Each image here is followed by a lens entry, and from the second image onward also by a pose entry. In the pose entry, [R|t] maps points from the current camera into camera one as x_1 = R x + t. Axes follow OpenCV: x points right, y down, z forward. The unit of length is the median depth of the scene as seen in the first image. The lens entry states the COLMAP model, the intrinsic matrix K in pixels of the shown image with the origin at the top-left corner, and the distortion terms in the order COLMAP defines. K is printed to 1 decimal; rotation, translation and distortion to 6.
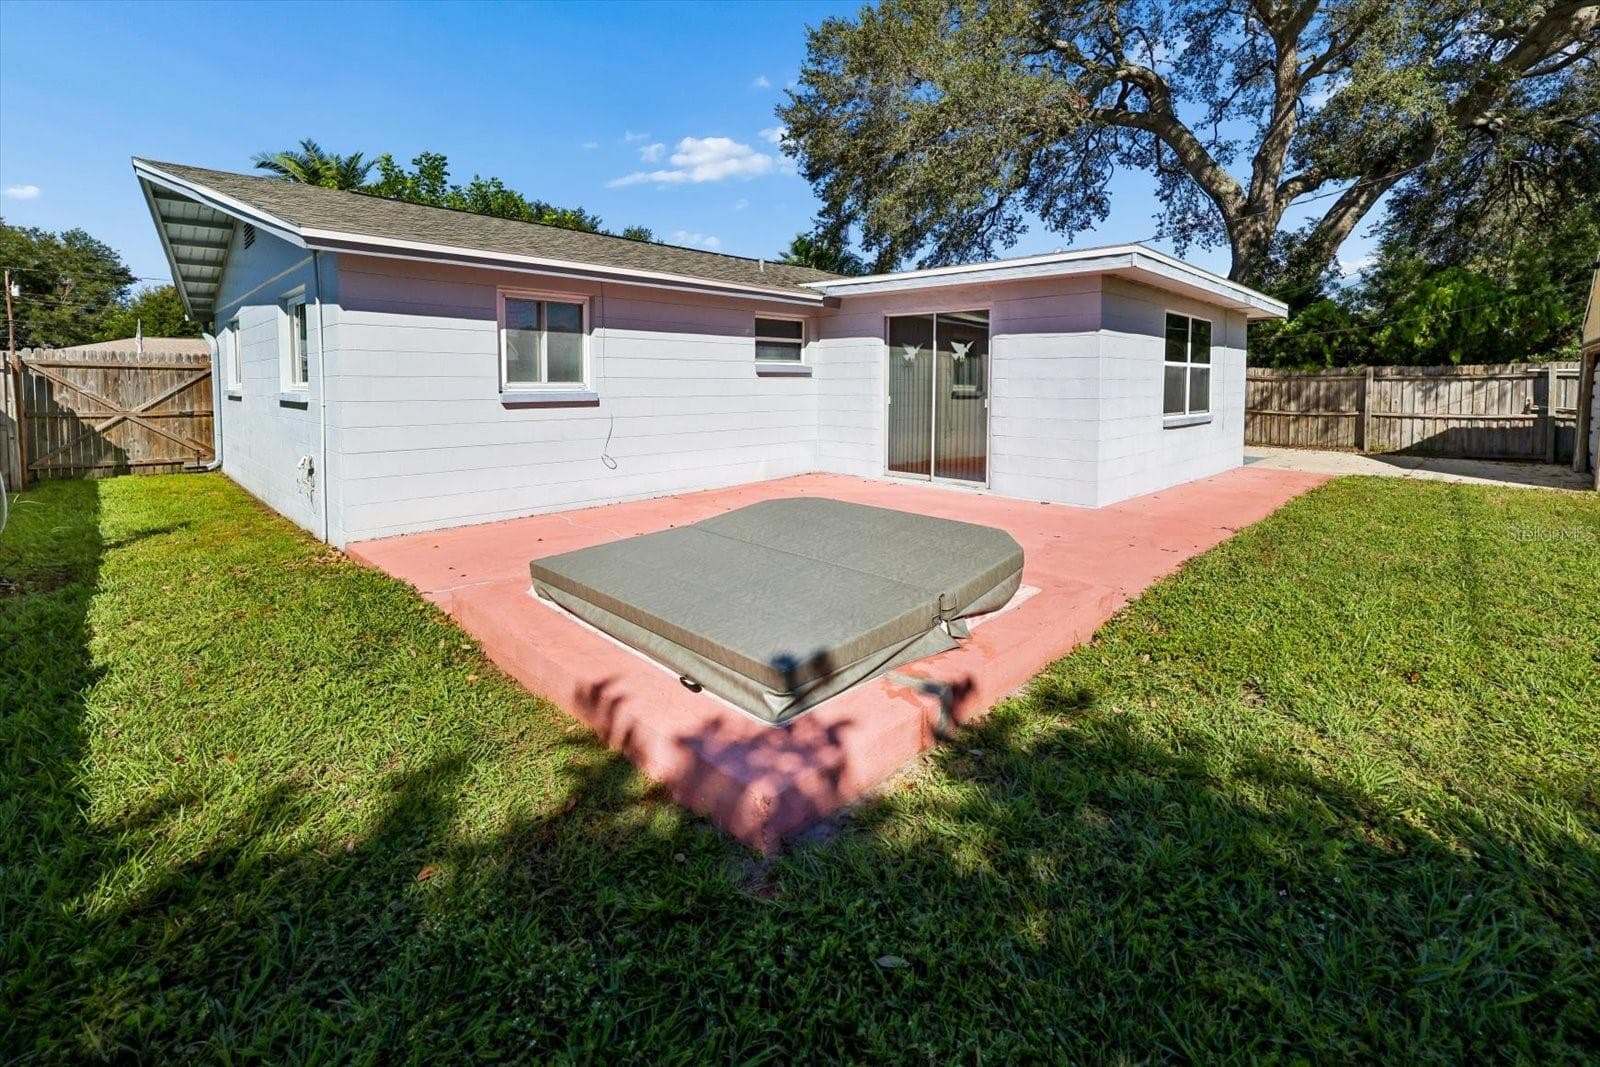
lens RADIAL K [[689.3, 0, 774.6], [0, 689.3, 411.2], [0, 0, 1]] dist [-0.003202, 0.000177]
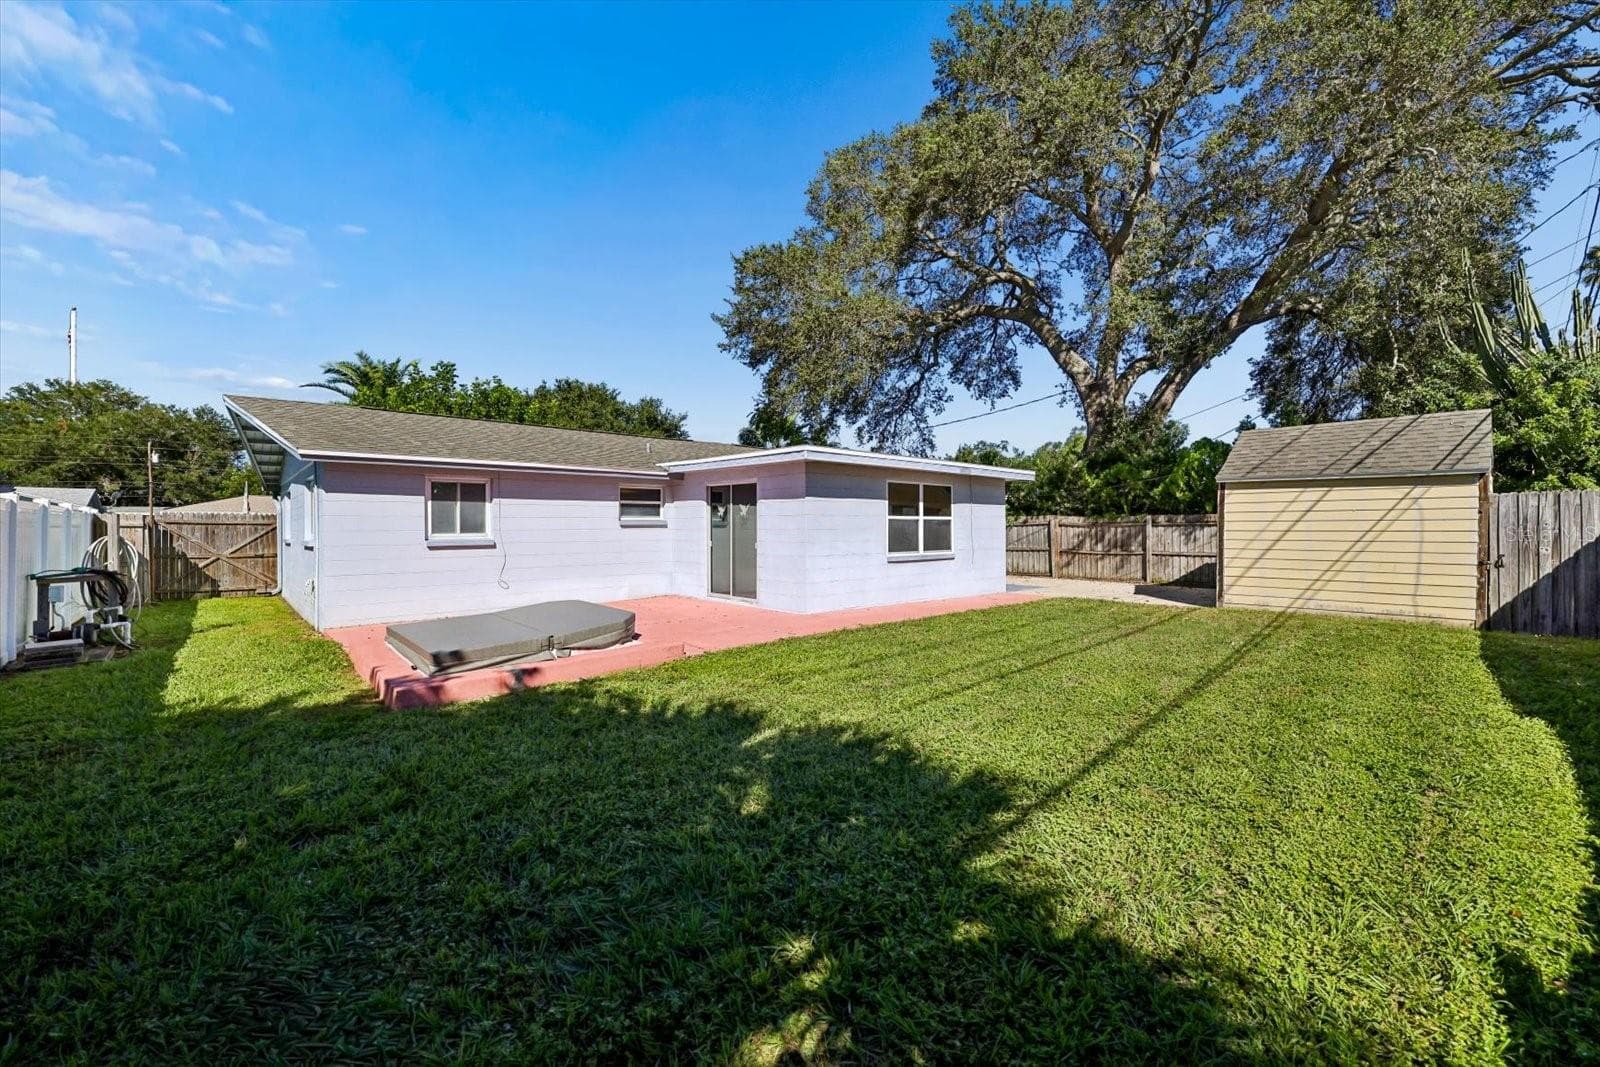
lens RADIAL K [[643.7, 0, 764.4], [0, 643.7, 524.6], [0, 0, 1]] dist [-0.001192, -0.000249]
pose [[0.997201, -0.006854, -0.074456, 0.264037], [0.003319, 0.998866, -0.047498, 0.005886], [0.074697, 0.047118, 0.996092, -0.233620]]
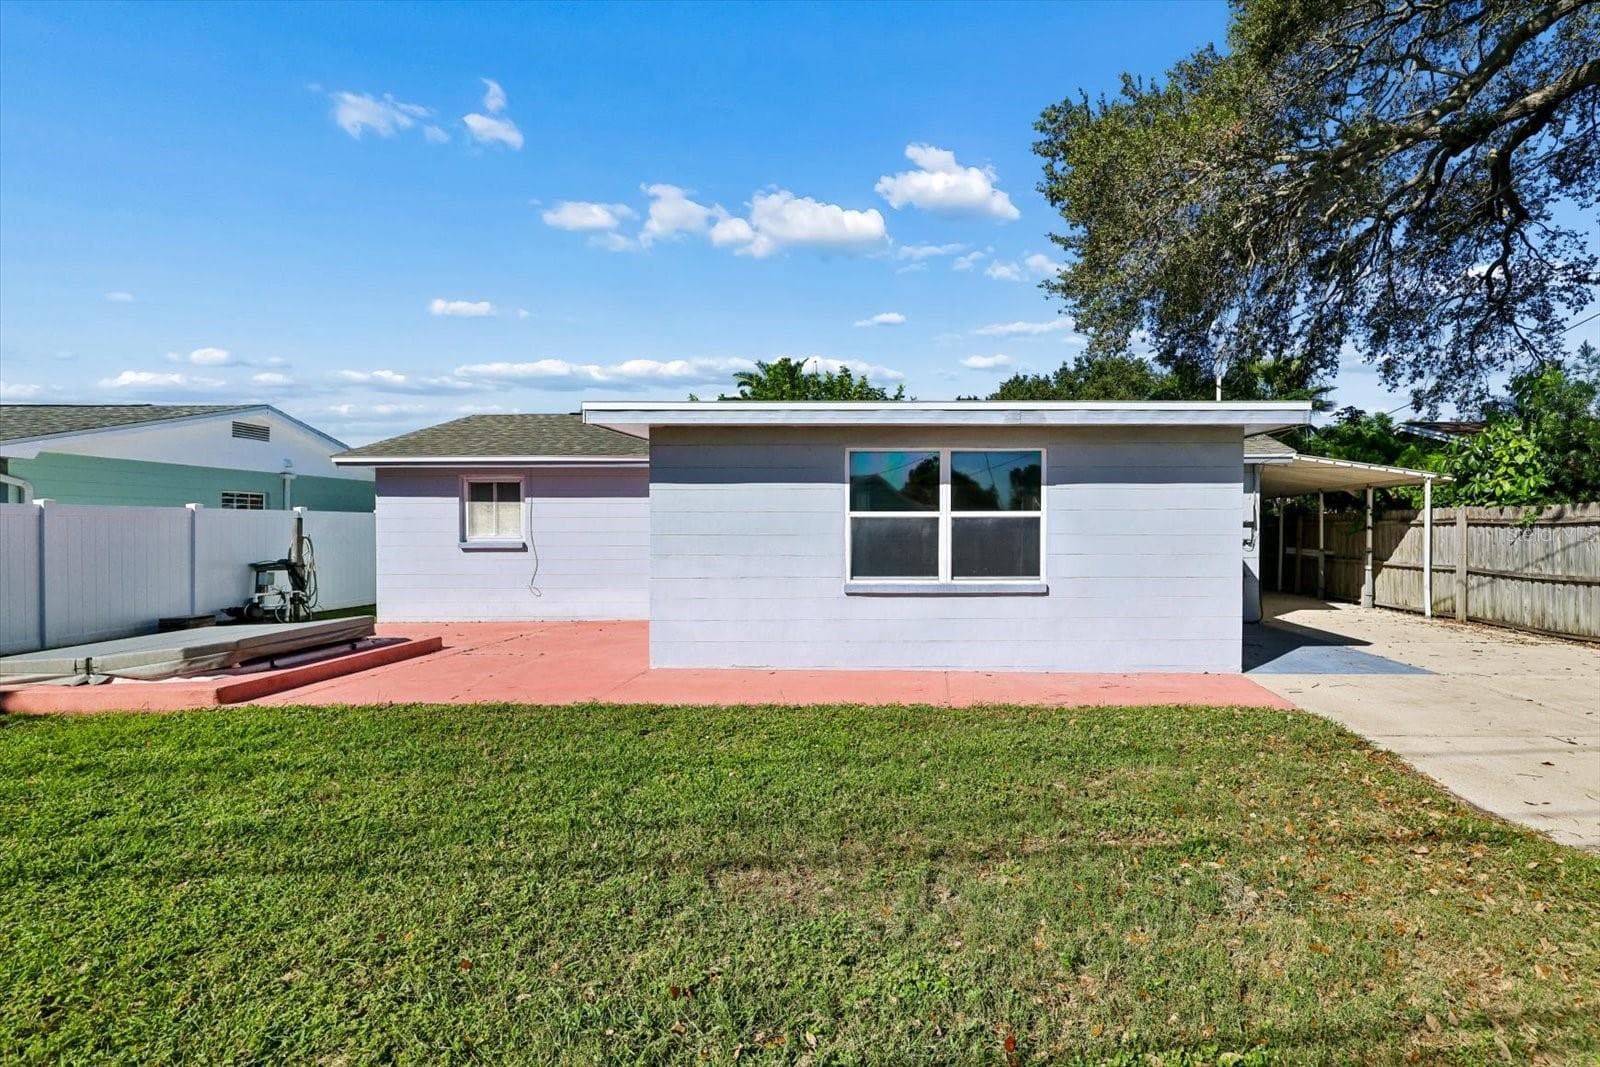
lens RADIAL K [[689.3, 0, 796.1], [0, 689.3, 532.3], [0, 0, 1]] dist [-0.003202, 0.000177]
pose [[0.697681, 0.000756, -0.716408, 0.715381], [-0.024239, 0.999452, -0.022551, -0.018431], [0.715998, 0.033098, 0.697317, 0.248555]]
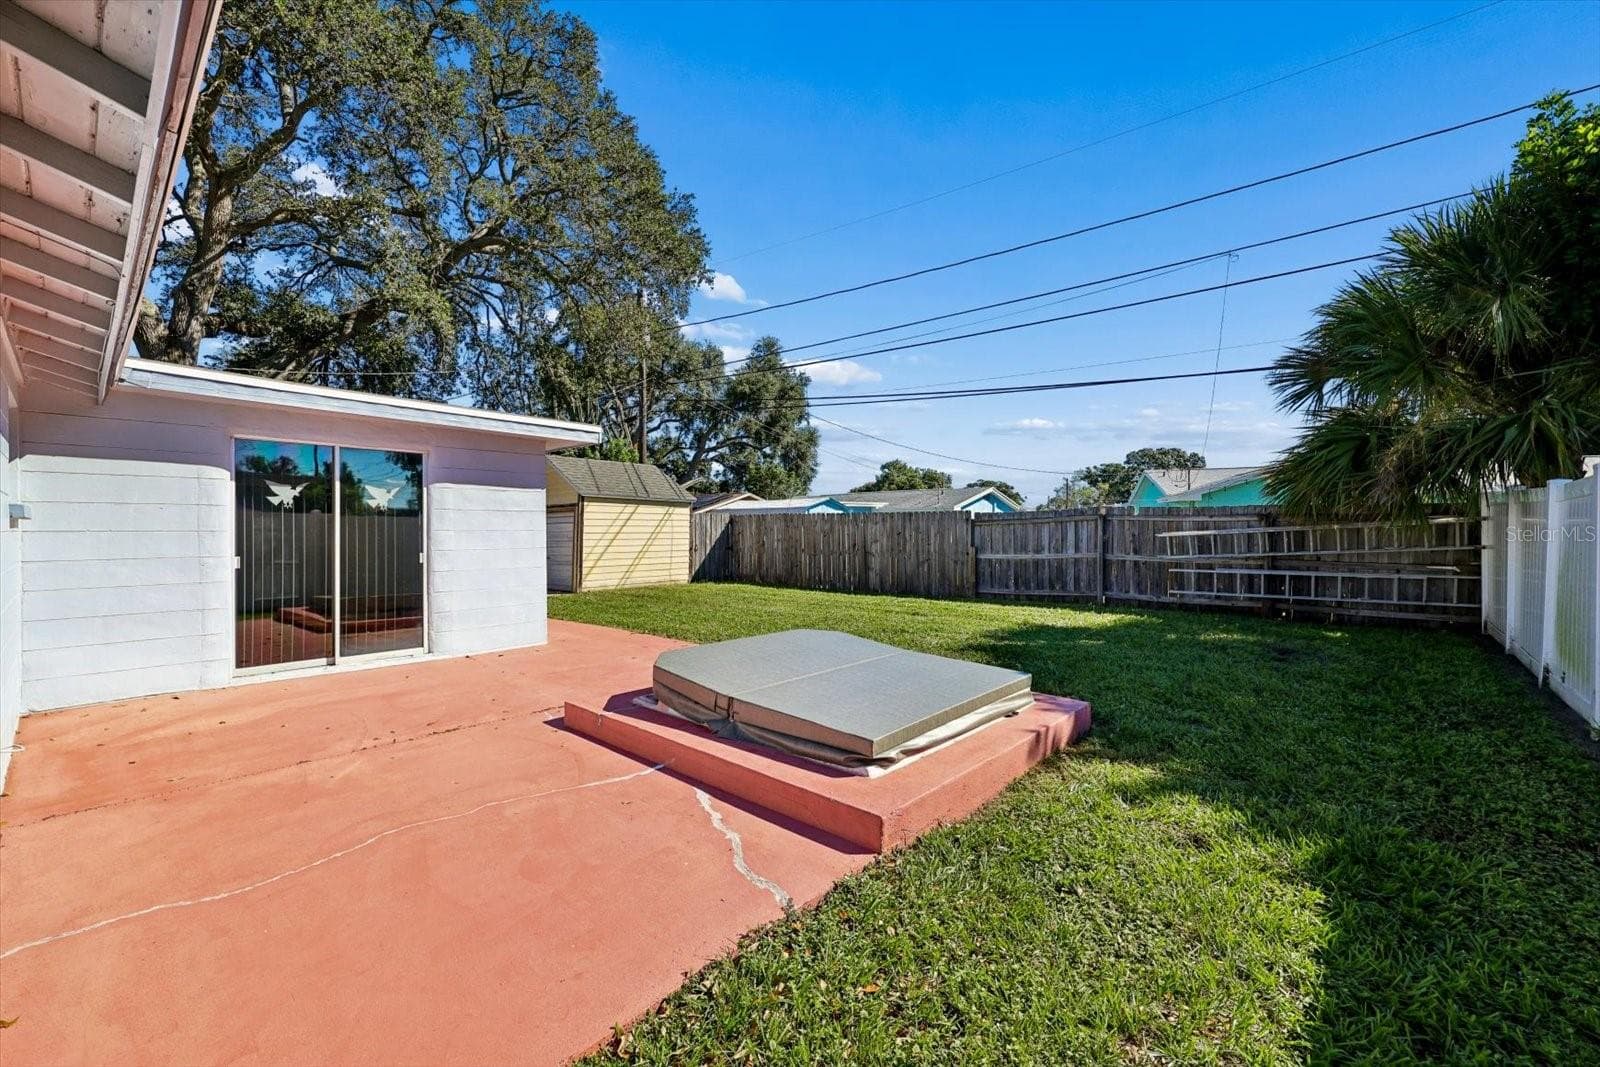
lens RADIAL K [[689.3, 0, 802.7], [0, 689.3, 530.5], [0, 0, 1]] dist [-0.003202, 0.000177]
pose [[-0.077215, -0.004094, 0.997006, -0.398065], [0.045288, 0.998945, 0.007610, -0.020308], [-0.995985, 0.045740, -0.076948, 0.367443]]
